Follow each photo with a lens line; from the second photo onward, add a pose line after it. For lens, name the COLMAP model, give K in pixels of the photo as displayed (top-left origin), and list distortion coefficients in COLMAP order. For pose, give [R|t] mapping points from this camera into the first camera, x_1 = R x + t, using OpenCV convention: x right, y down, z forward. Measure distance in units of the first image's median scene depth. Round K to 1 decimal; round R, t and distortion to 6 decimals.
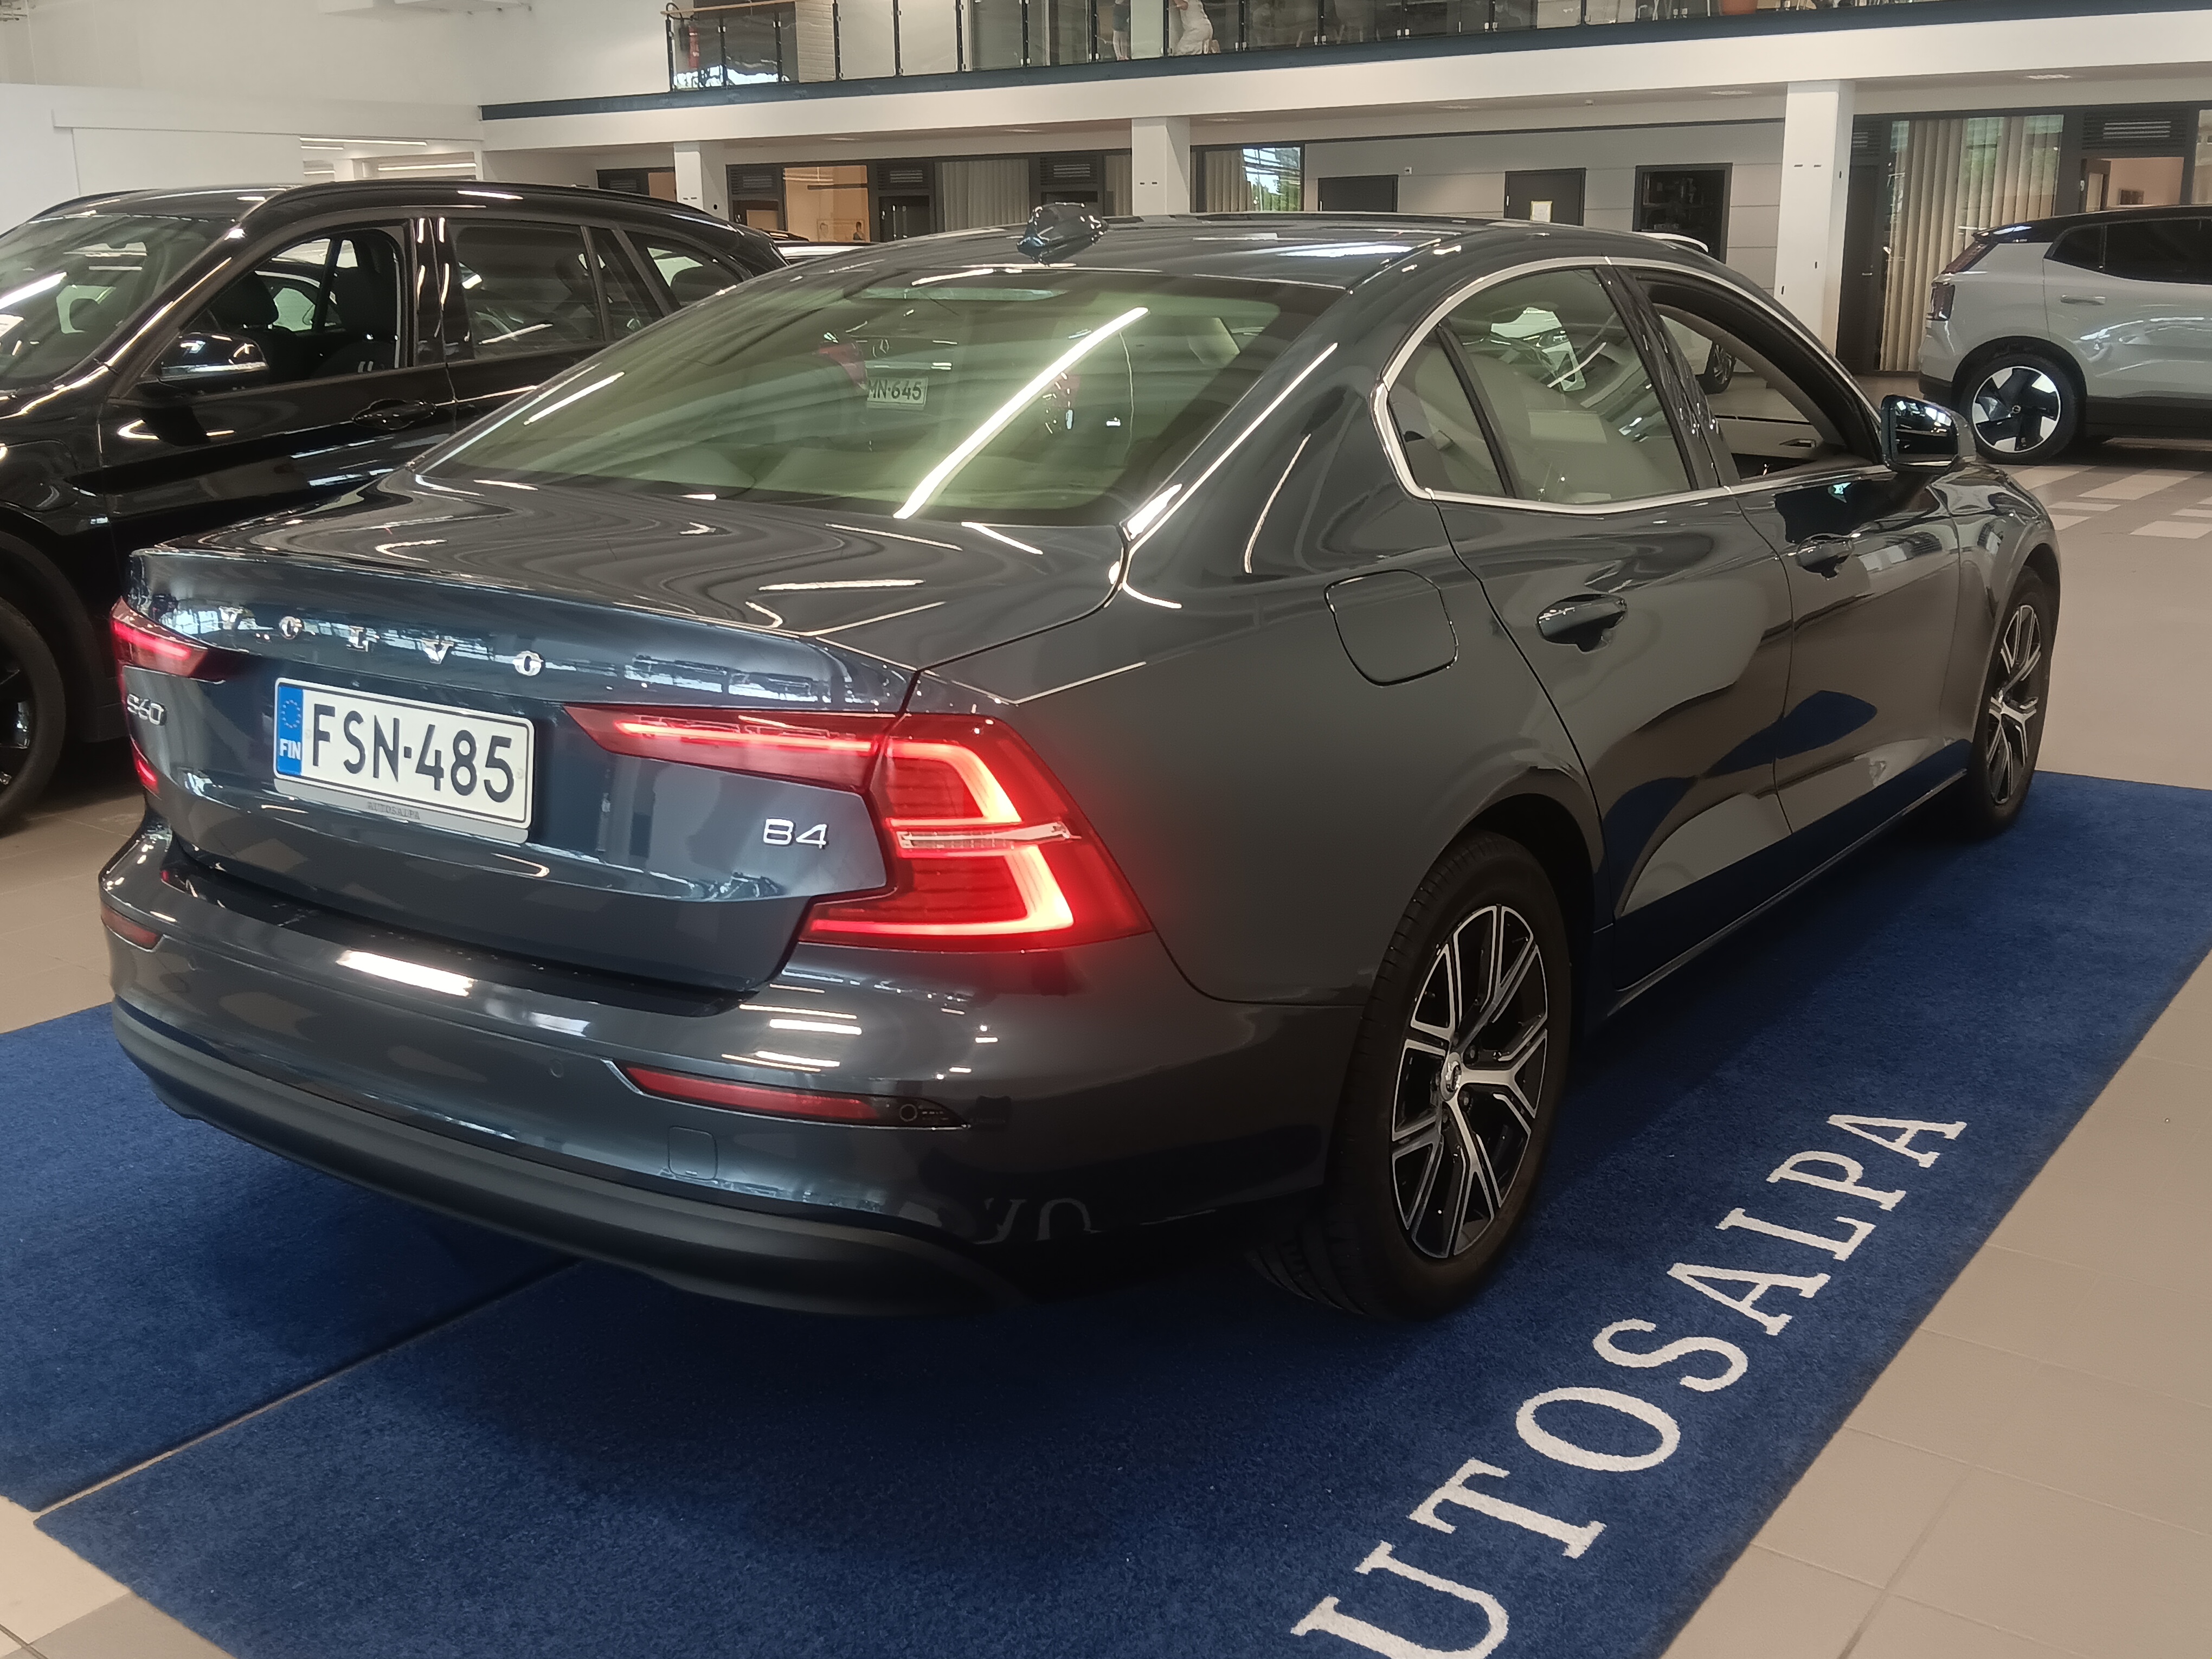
lens RADIAL K [[2233.2, 0, 1106.0], [0, 2233.2, 829.5], [0, 0, 1]] dist [0.018809, 0.011800]
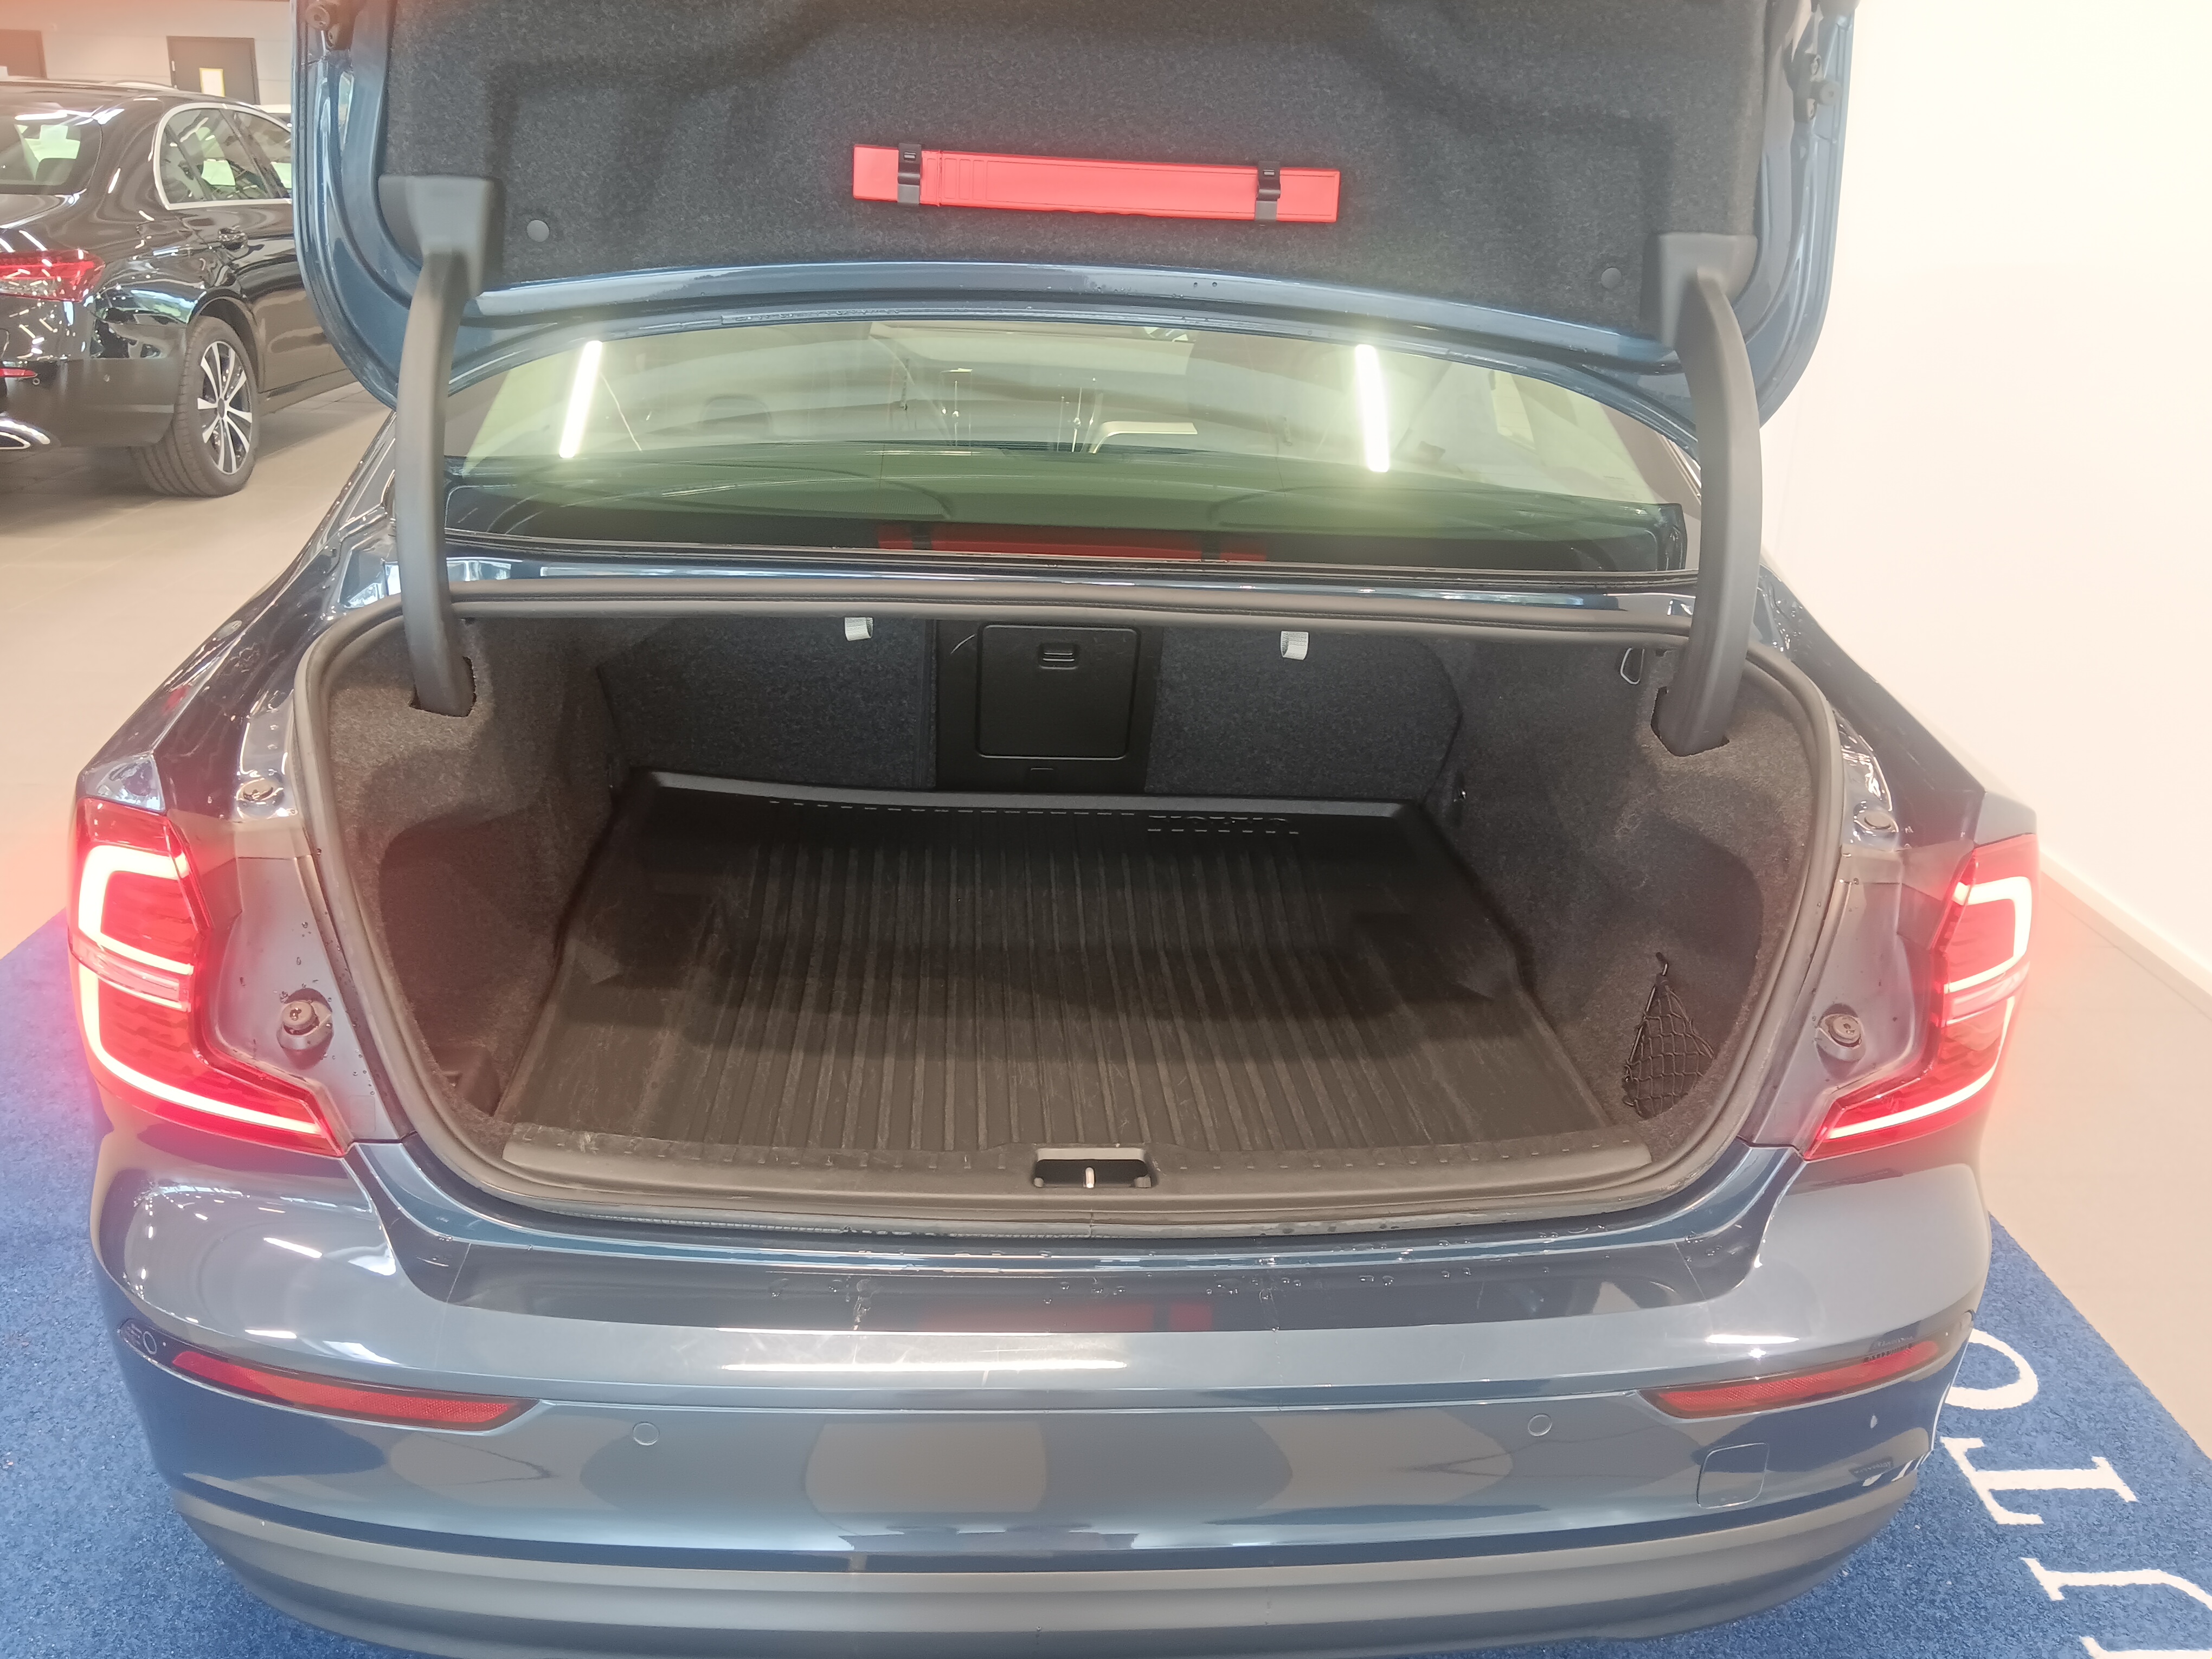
lens RADIAL K [[1928.0, 0, 1106.0], [0, 1928.0, 829.5], [0, 0, 1]] dist [-0.037986, 0.001390]
pose [[0.769029, -0.173317, 0.615268, -0.644672], [0.110580, 0.984099, 0.138999, -0.162751], [-0.629576, -0.038858, 0.775967, 0.599206]]
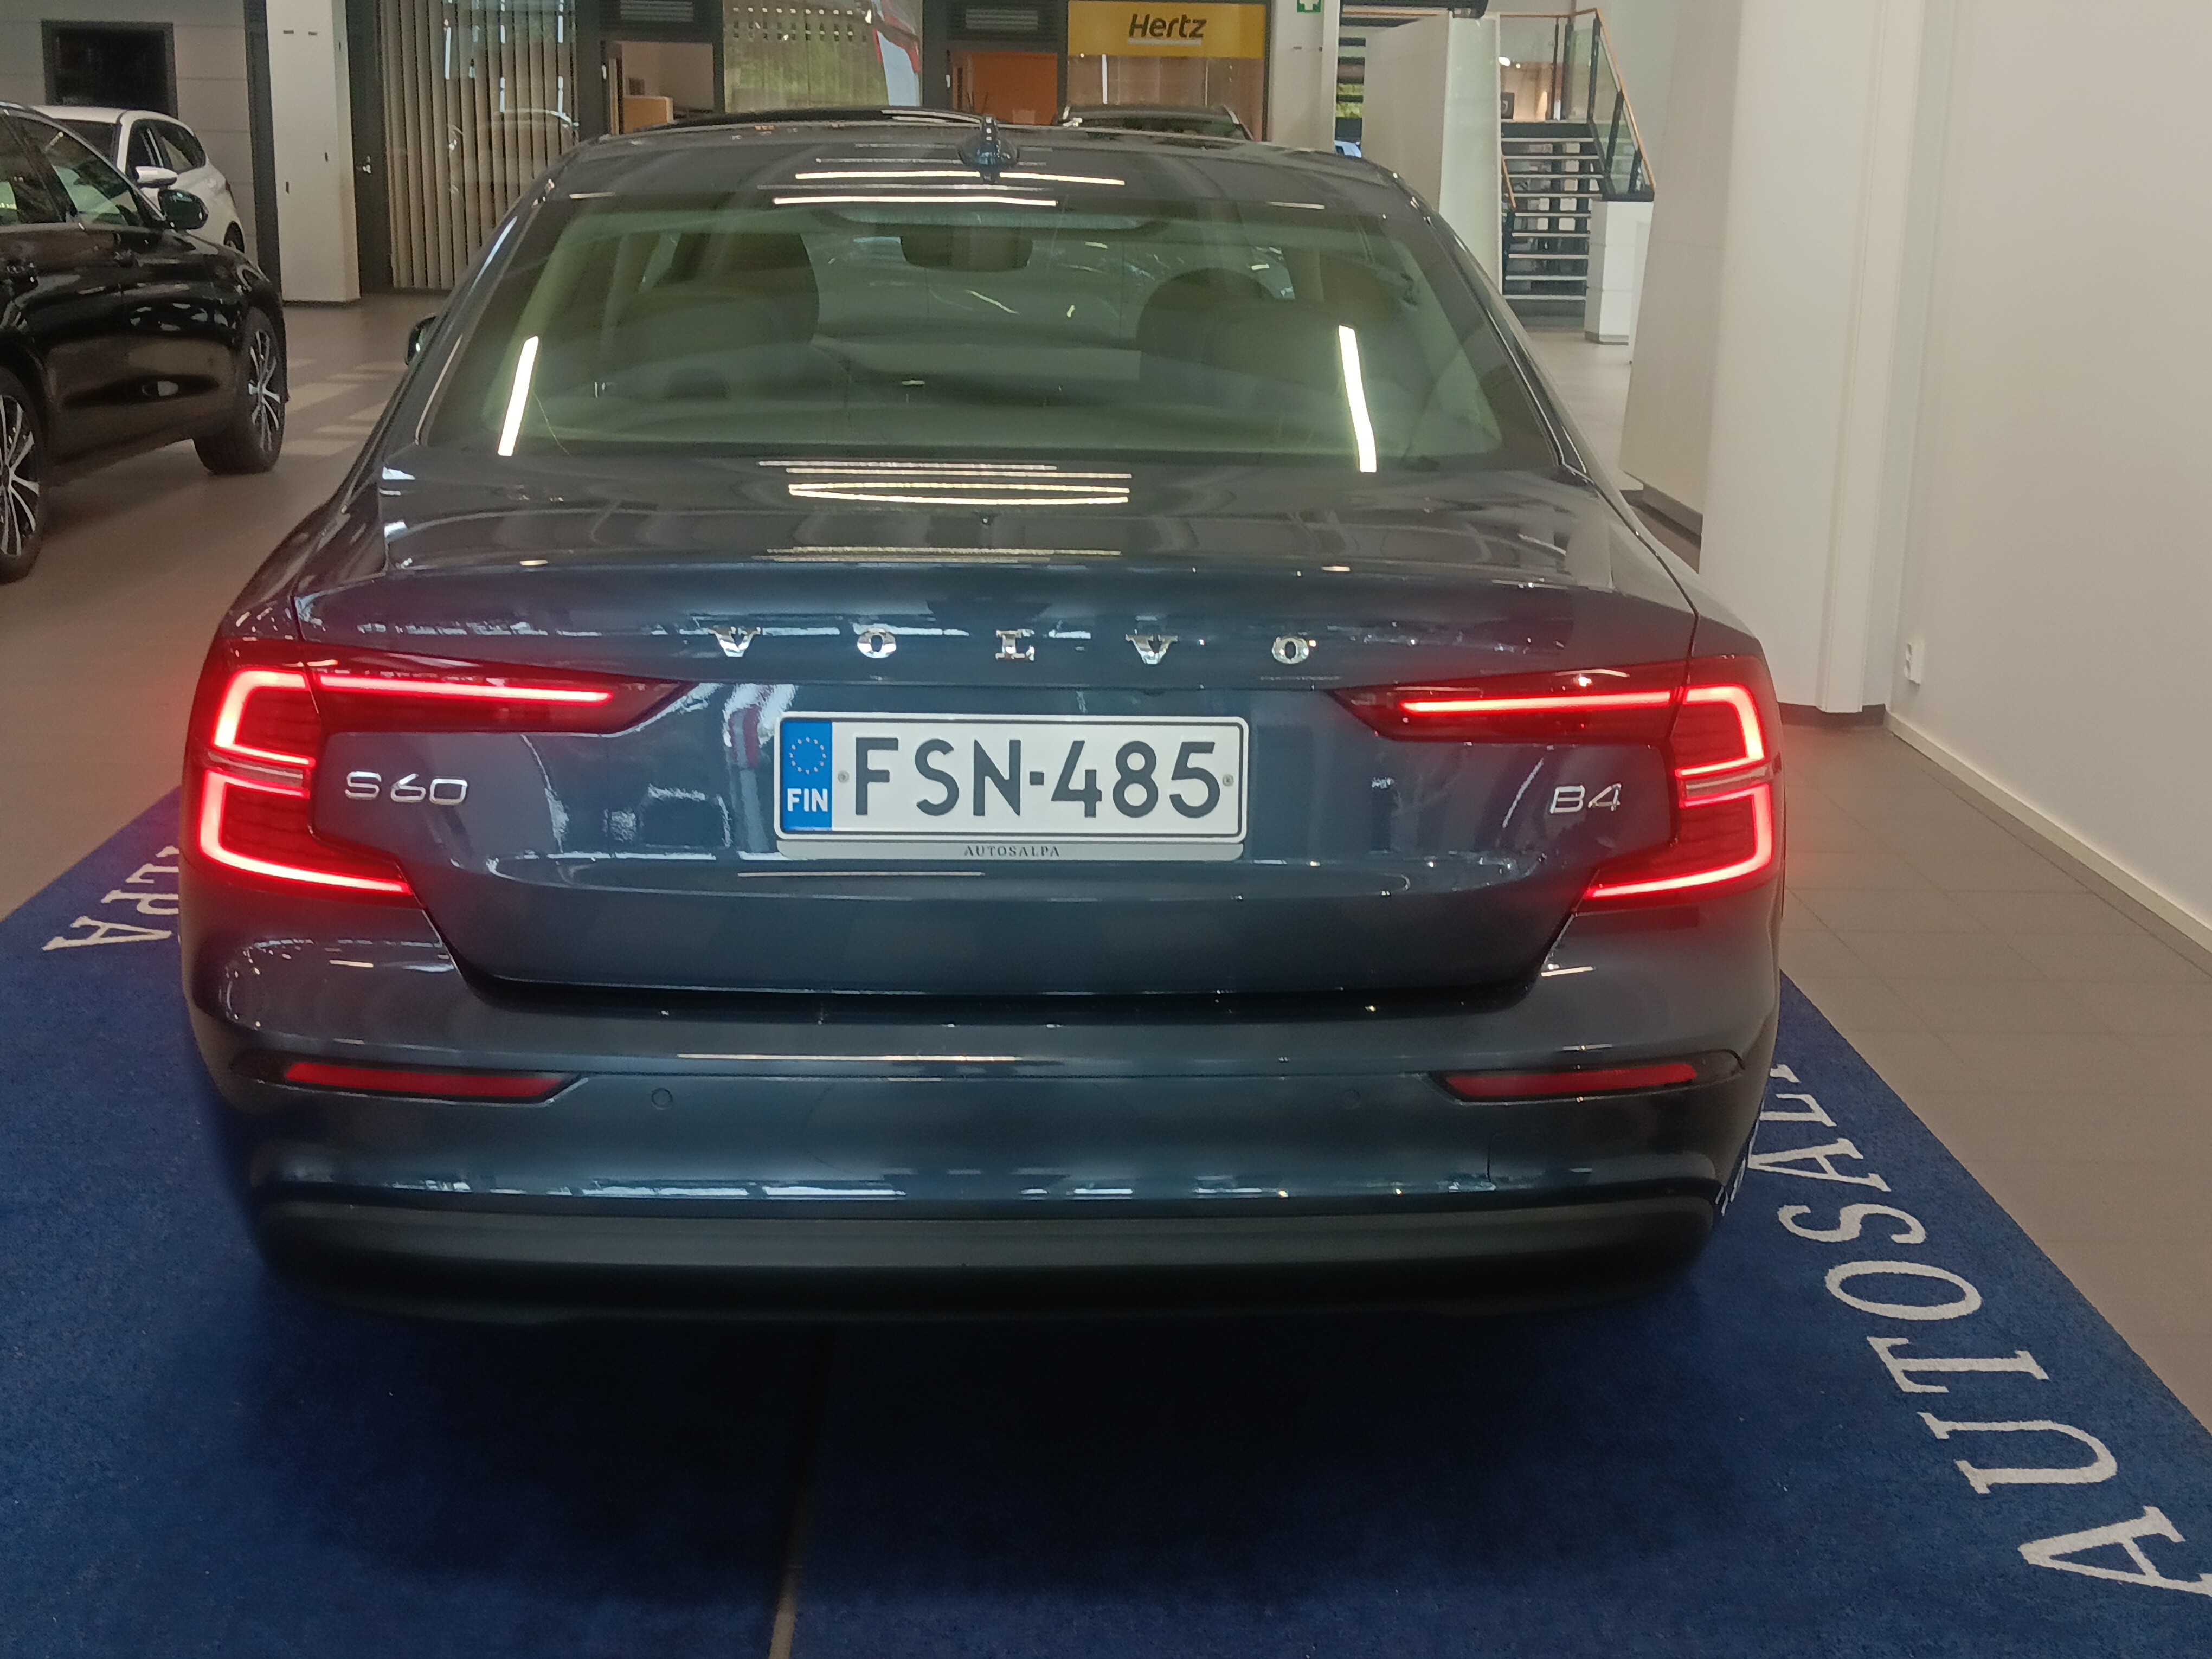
lens RADIAL K [[2857.8, 0, 1106.0], [0, 2857.8, 829.5], [0, 0, 1]] dist [0.199136, -0.832192]
pose [[0.777475, -0.123163, 0.616736, -0.958064], [0.132264, 0.990726, 0.031114, -0.045588], [-0.614848, 0.057381, 0.786555, 0.147415]]
